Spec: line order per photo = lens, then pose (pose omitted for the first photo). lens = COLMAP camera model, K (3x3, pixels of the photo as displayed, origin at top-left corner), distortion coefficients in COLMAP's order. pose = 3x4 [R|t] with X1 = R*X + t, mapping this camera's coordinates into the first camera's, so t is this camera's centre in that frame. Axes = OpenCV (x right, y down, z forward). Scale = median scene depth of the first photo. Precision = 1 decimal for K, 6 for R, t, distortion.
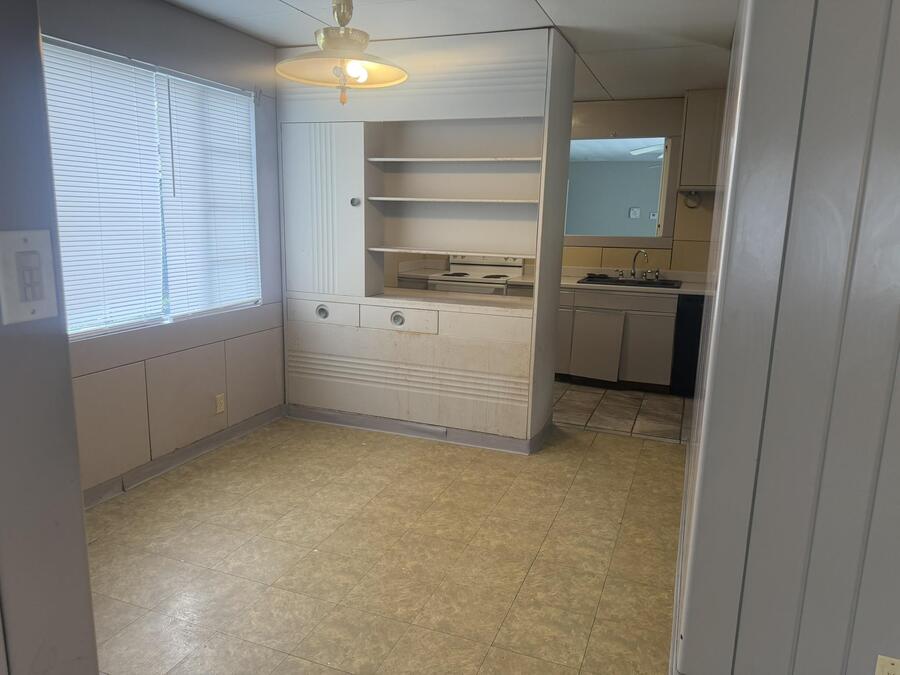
lens RADIAL K [[641.5, 0, 450.0], [0, 641.5, 338.5], [0, 0, 1]] dist [0.060867, -0.075071]
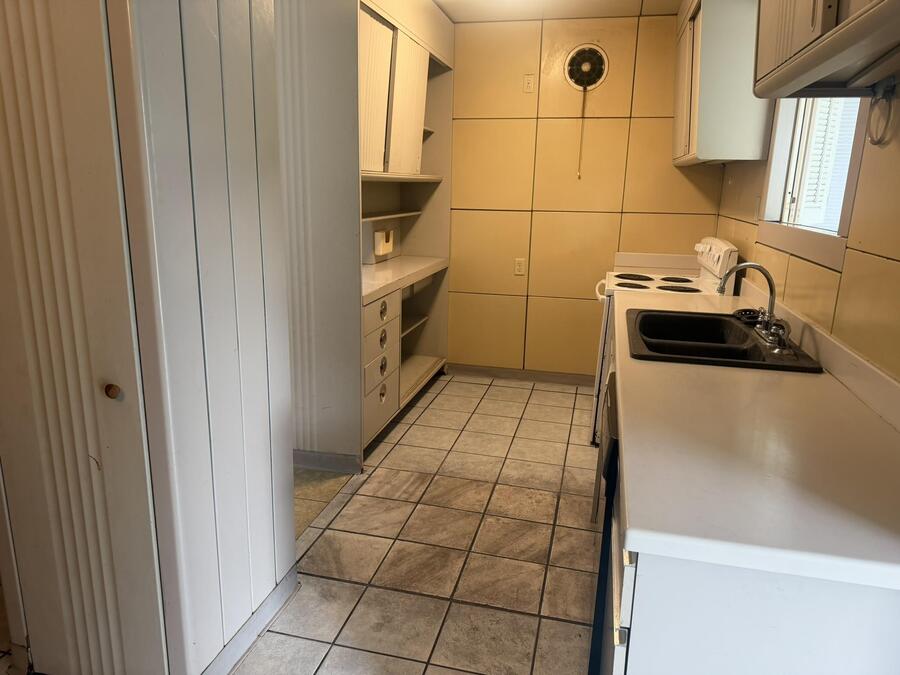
lens RADIAL K [[641.5, 0, 449.3], [0, 641.5, 338.5], [0, 0, 1]] dist [0.060867, -0.075071]
pose [[0.132078, 0.211736, -0.968361, 0.794070], [-0.209480, 0.960818, 0.181515, -0.150793], [0.968852, 0.178878, 0.171258, 0.914669]]
